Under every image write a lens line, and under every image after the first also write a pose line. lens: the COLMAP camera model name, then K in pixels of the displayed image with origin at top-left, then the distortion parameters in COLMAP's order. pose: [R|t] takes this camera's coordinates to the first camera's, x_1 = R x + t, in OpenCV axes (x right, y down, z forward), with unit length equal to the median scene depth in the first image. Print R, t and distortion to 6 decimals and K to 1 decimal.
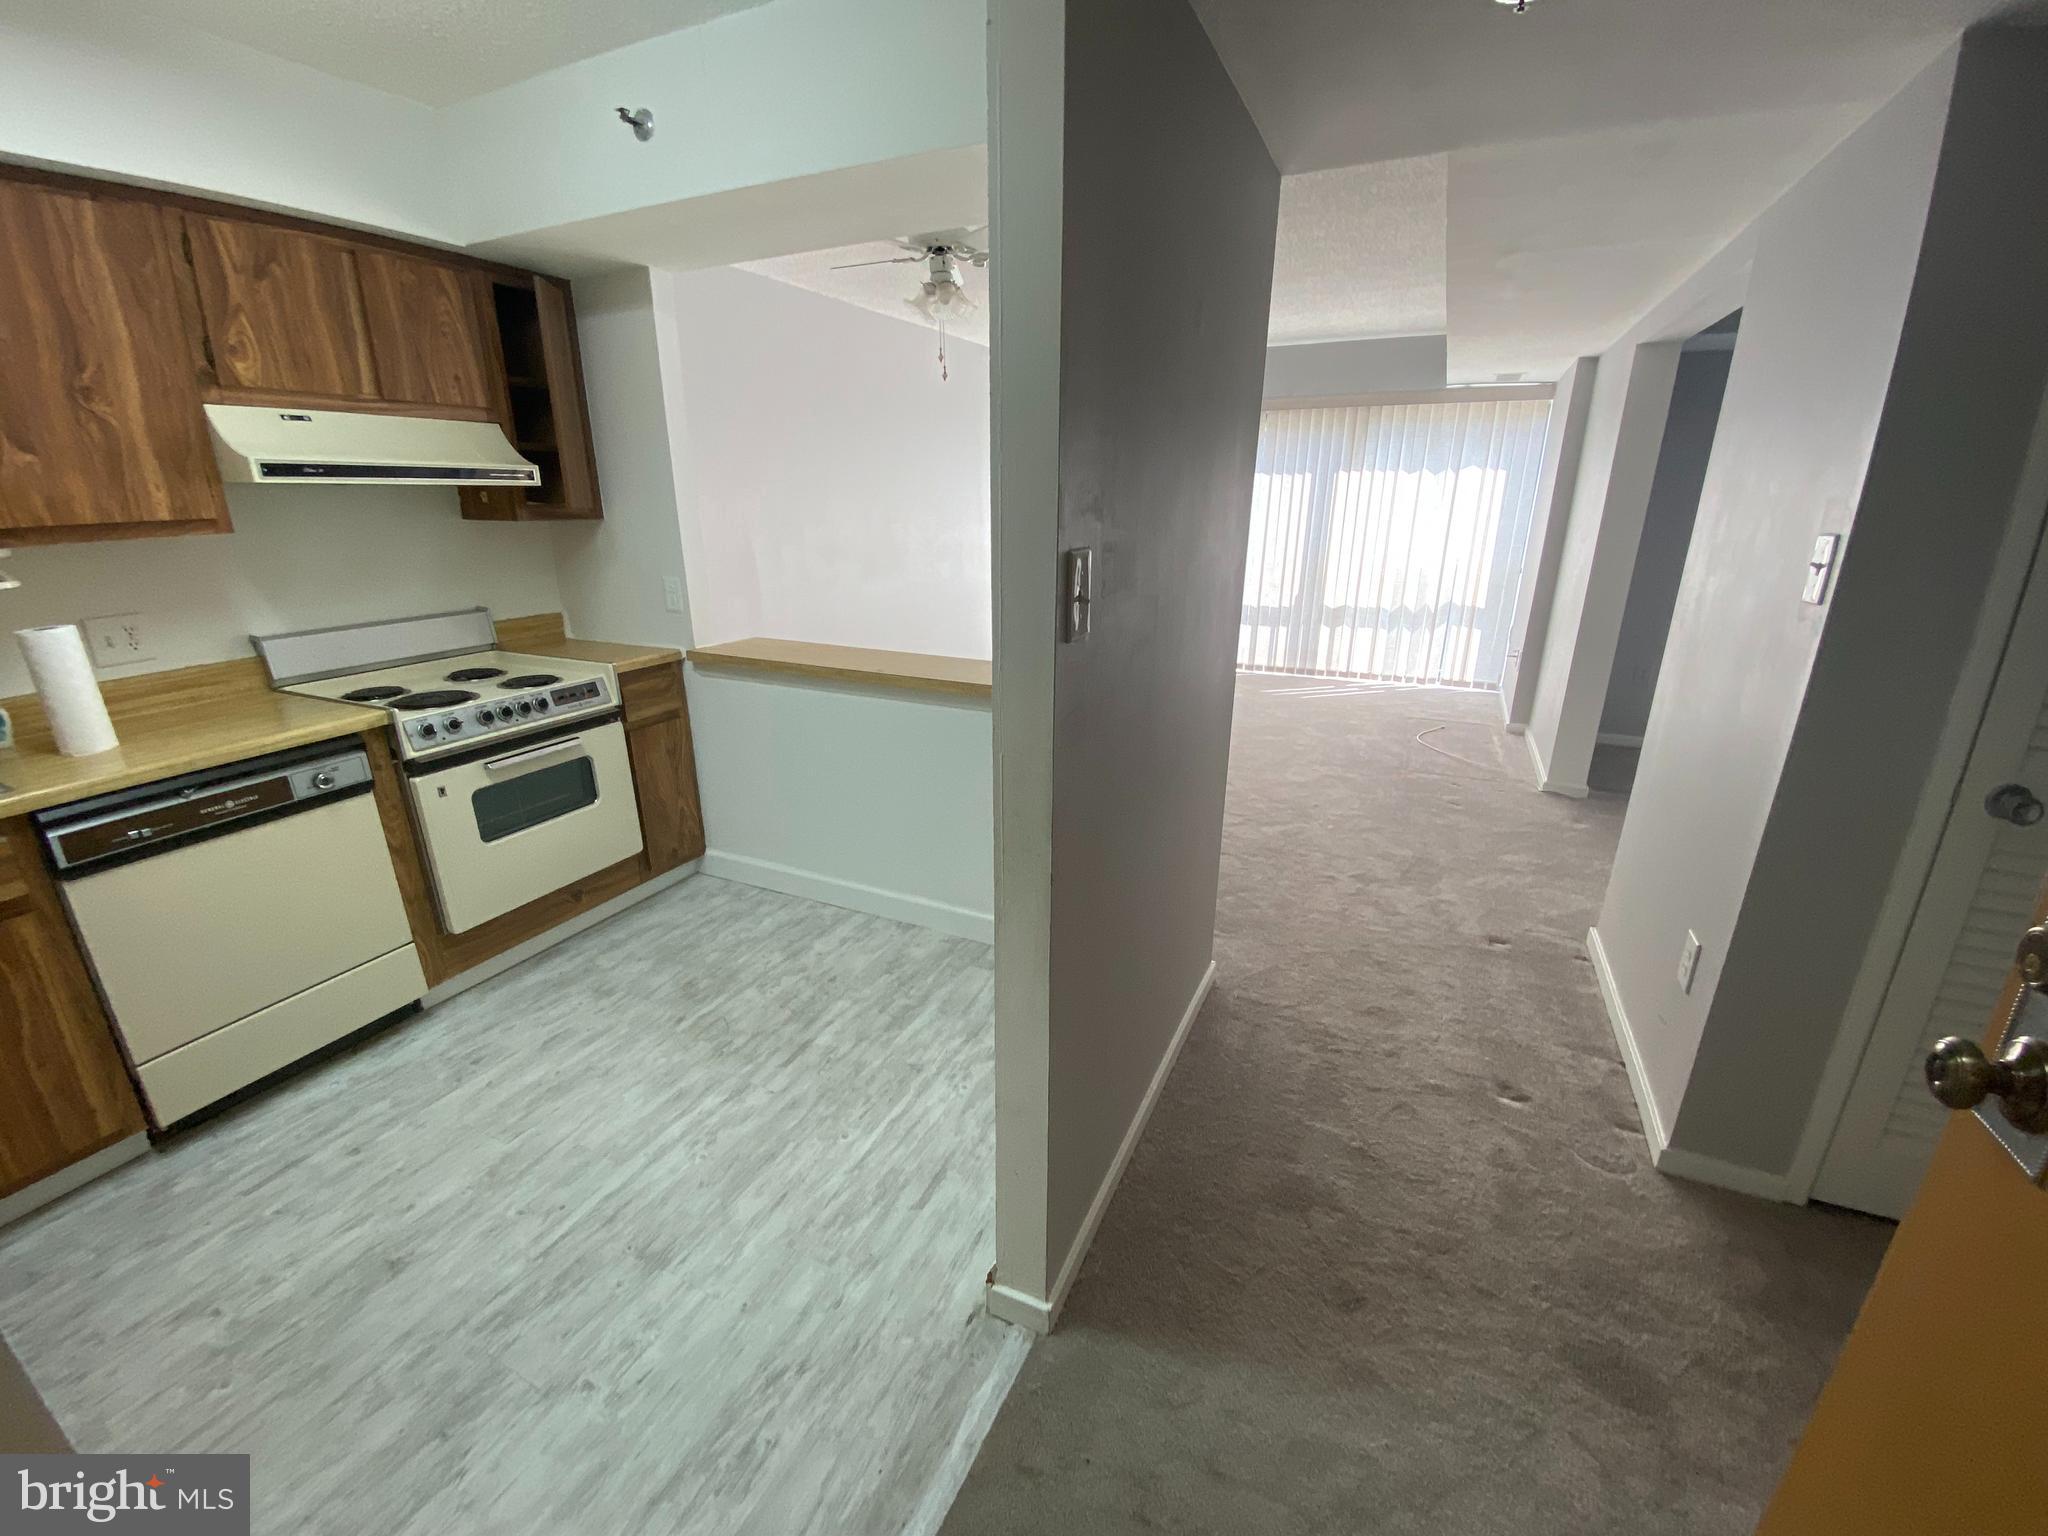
lens RADIAL K [[825.1, 0, 1015.7], [0, 825.1, 792.5], [0, 0, 1]] dist [0.001154, -0.027964]
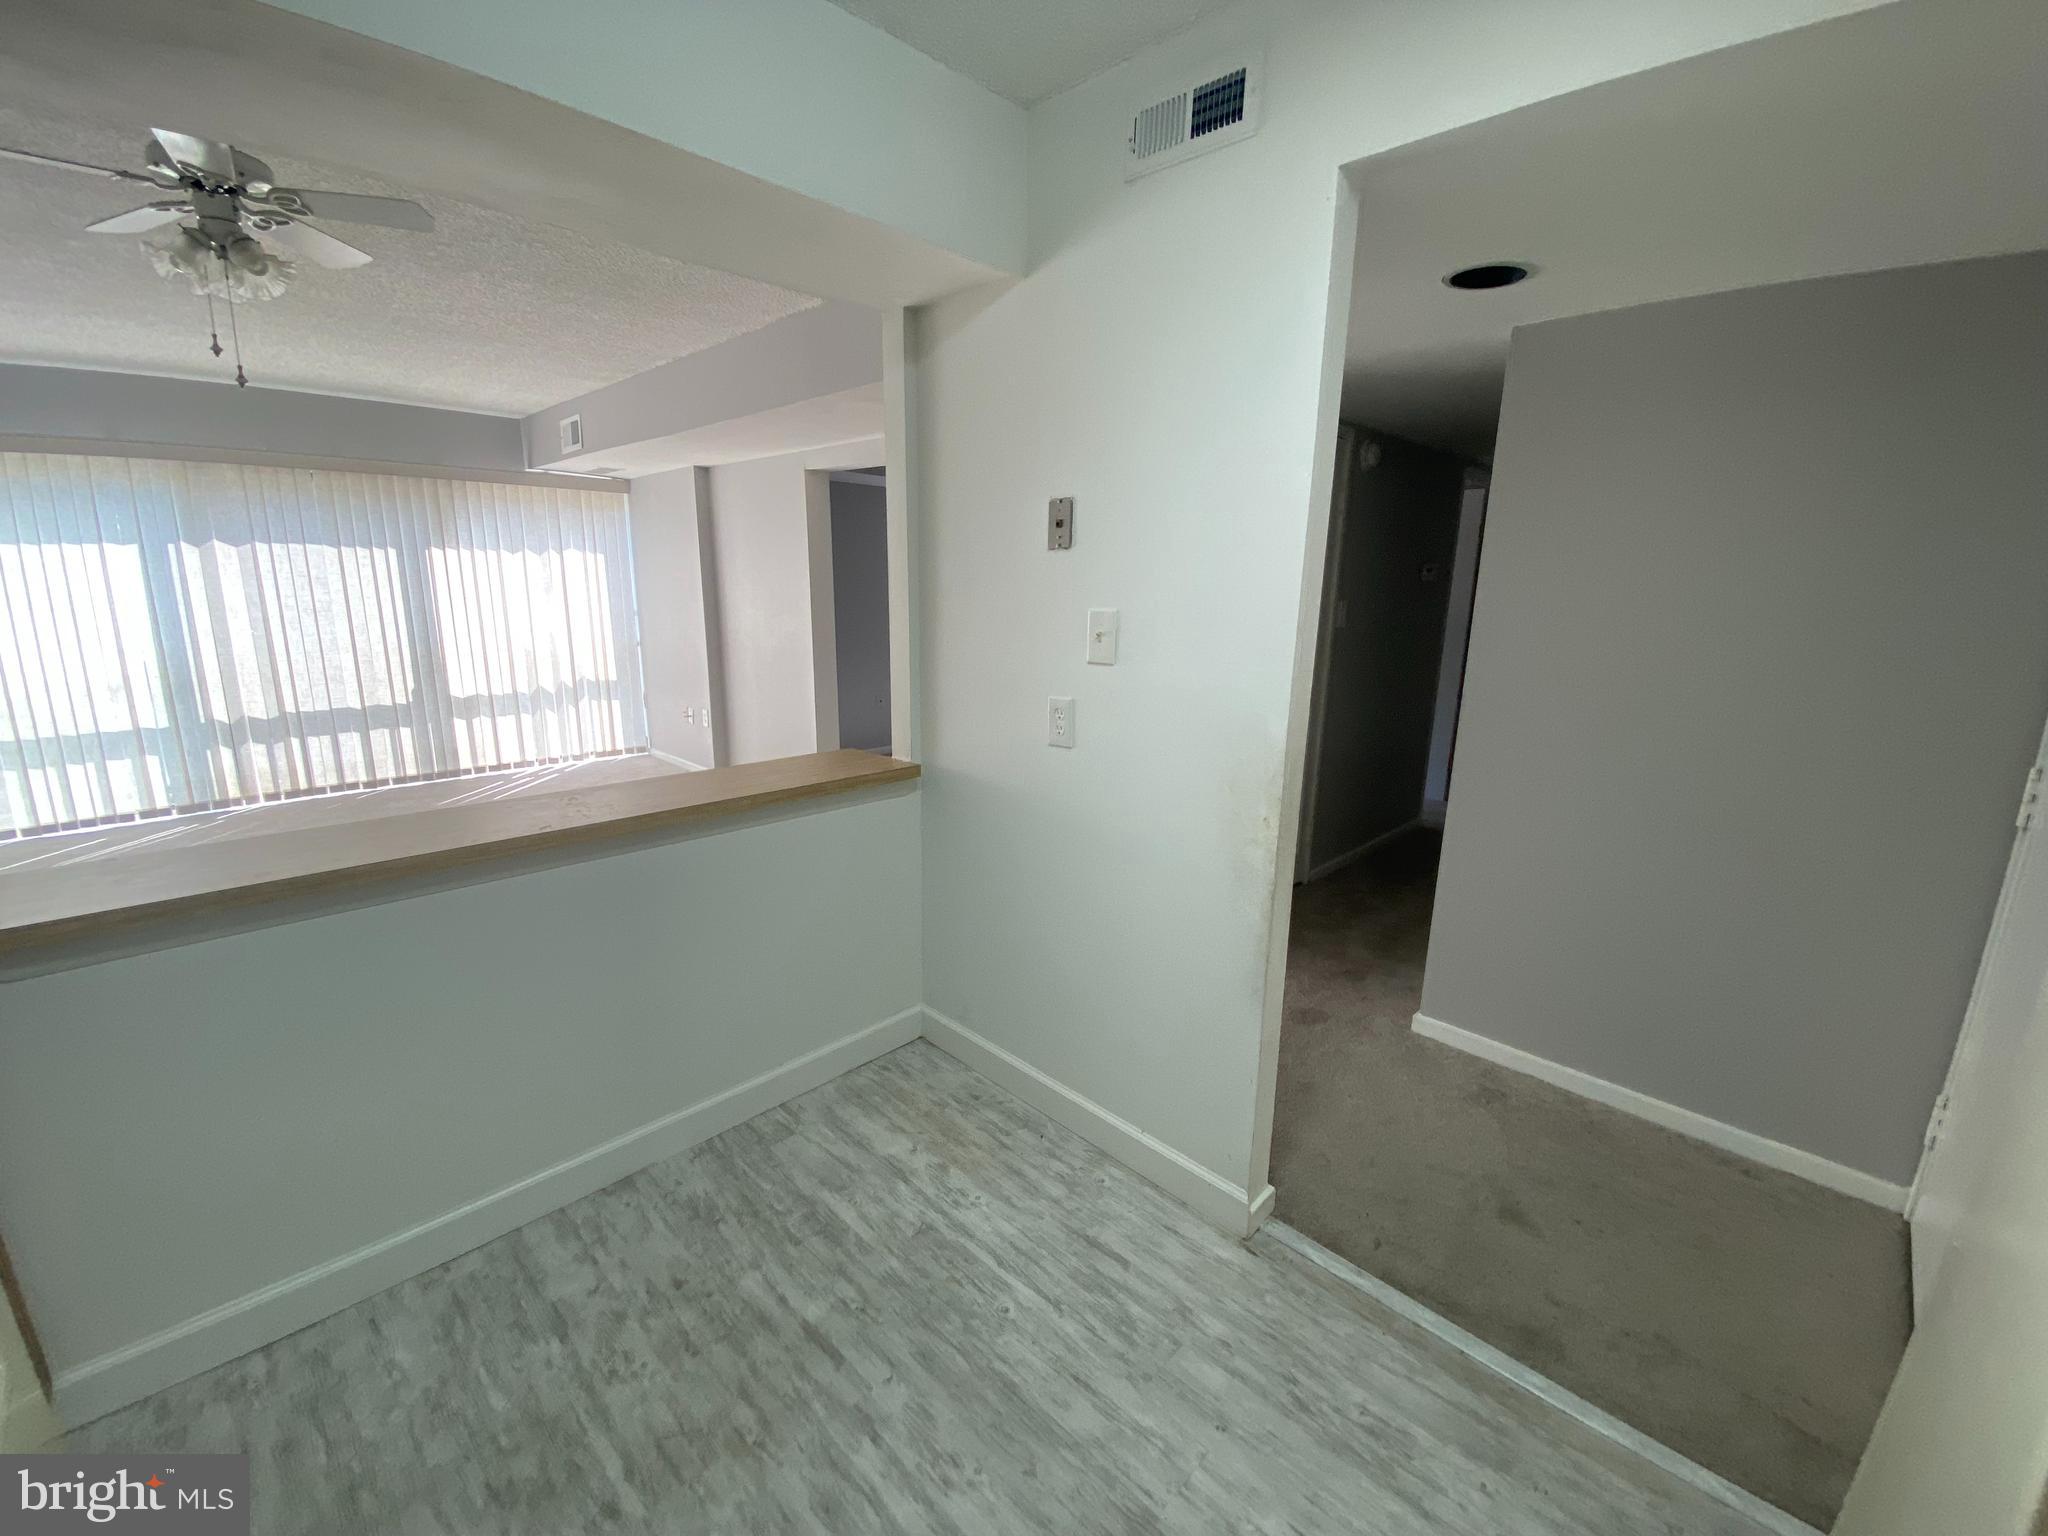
lens RADIAL K [[838.6, 0, 1010.2], [0, 838.6, 773.6], [0, 0, 1]] dist [0.038565, -0.032146]
pose [[0.321067, -0.203811, 0.924866, -0.722431], [0.301549, 0.947743, 0.104170, -0.167513], [-0.897766, 0.245447, 0.365748, 0.415087]]
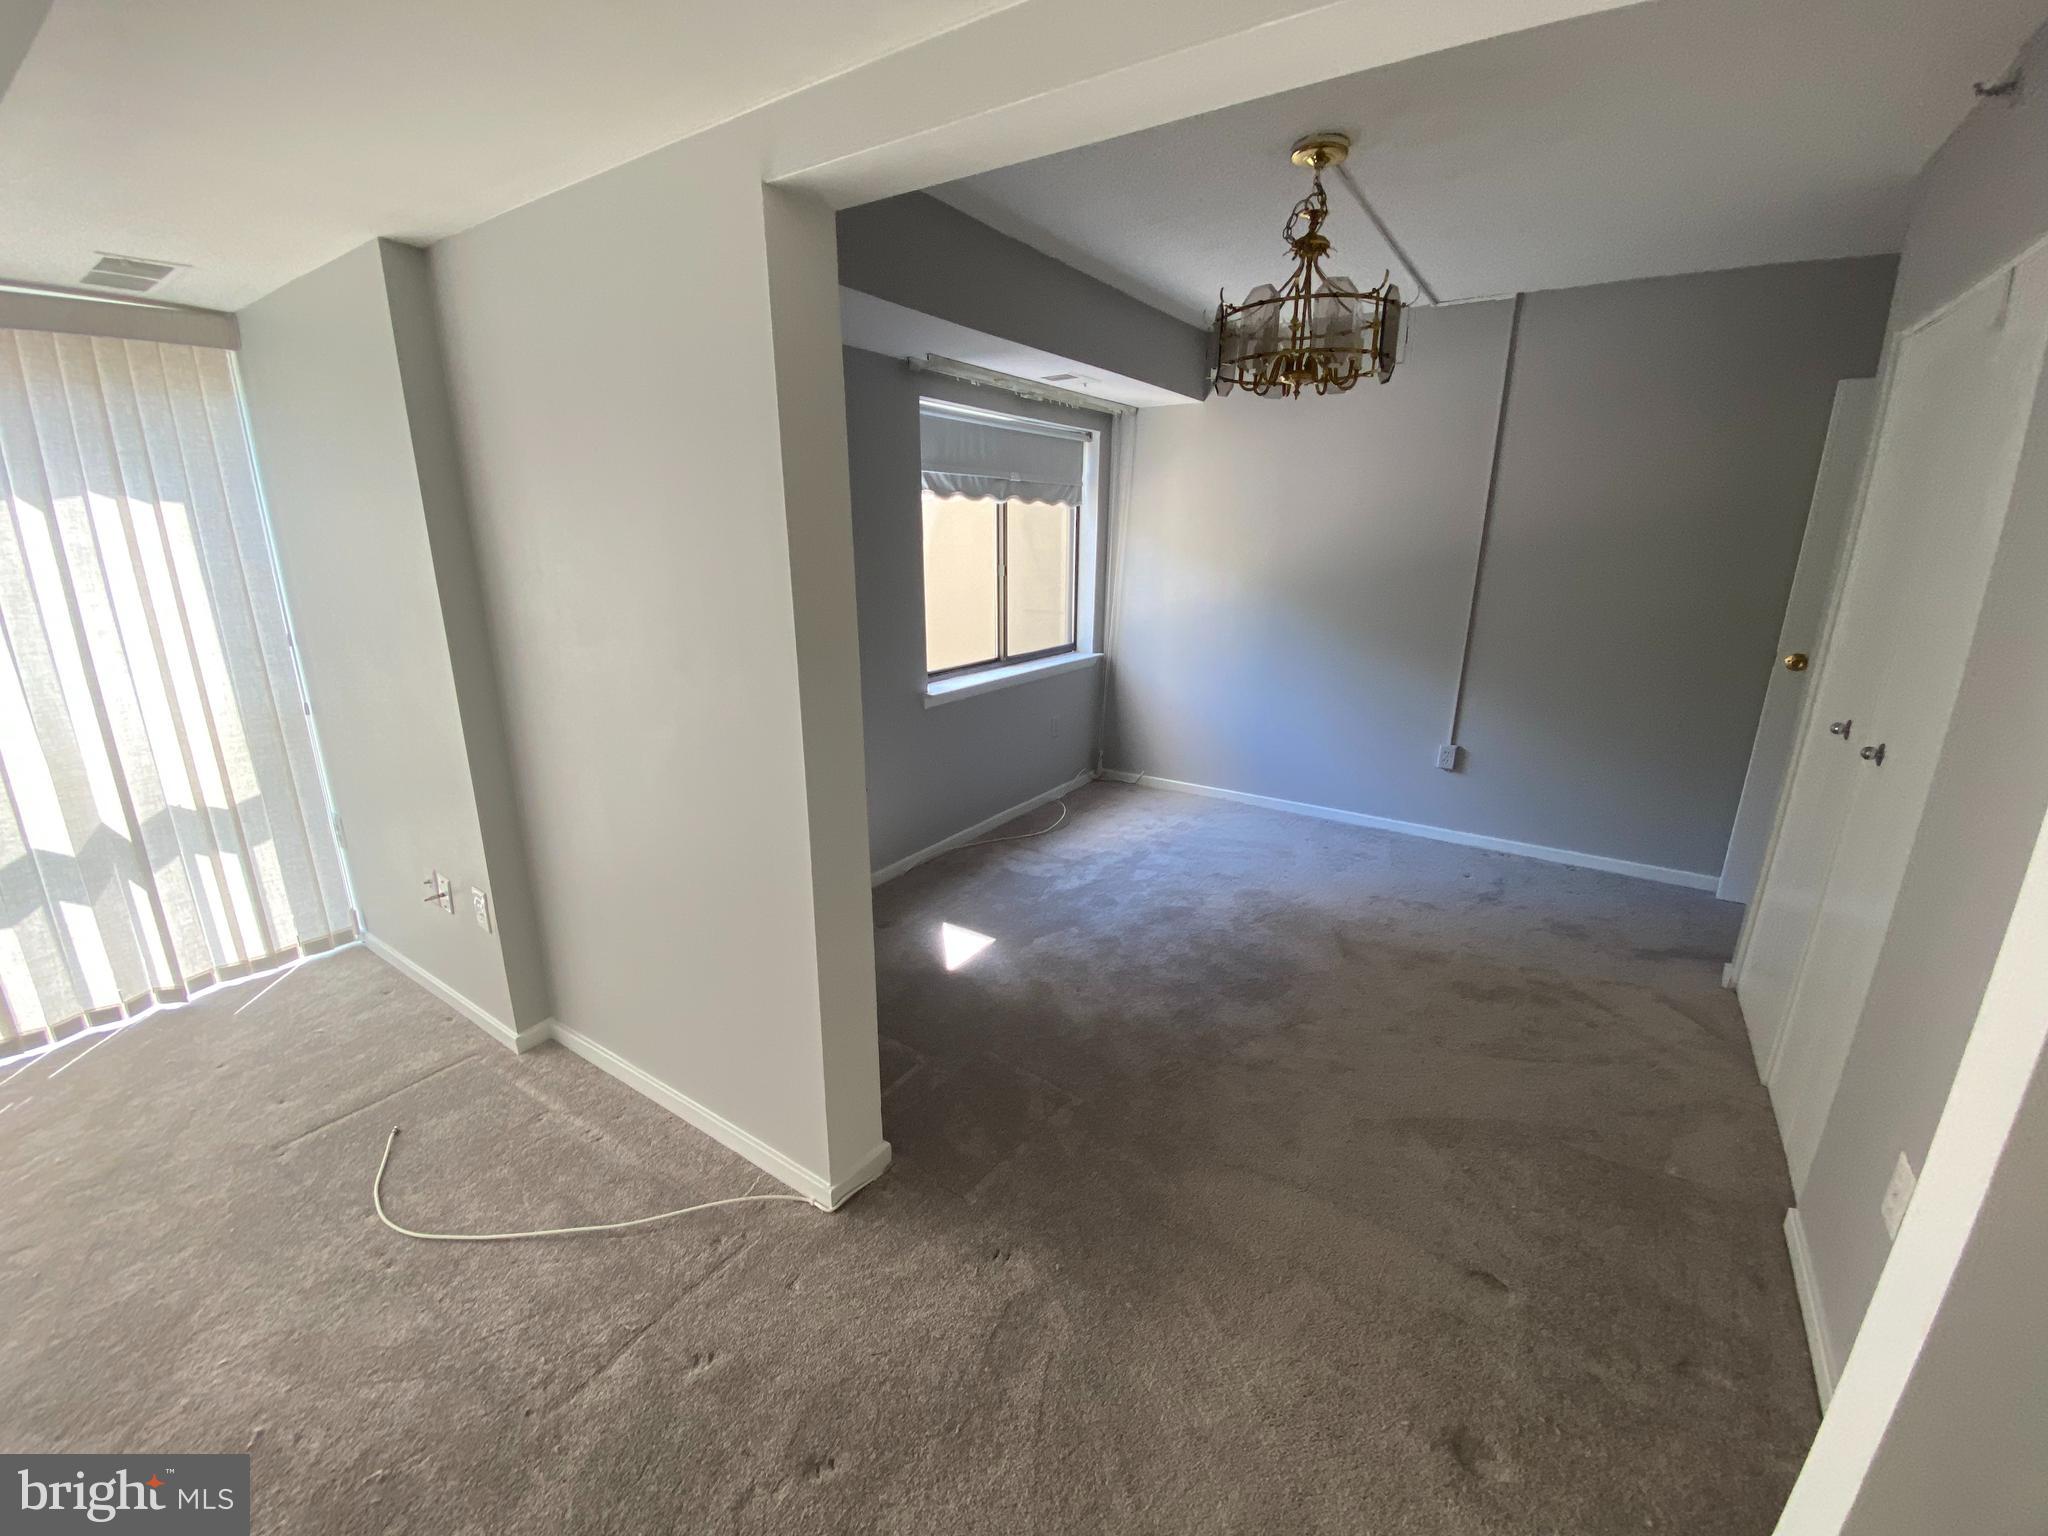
lens RADIAL K [[838.6, 0, 1010.2], [0, 838.6, 773.6], [0, 0, 1]] dist [0.038565, -0.032146]
pose [[0.147123, -0.275896, 0.949861, 0.452105], [0.327623, 0.919695, 0.216388, -0.483357], [-0.933283, 0.279361, 0.225698, 1.200276]]
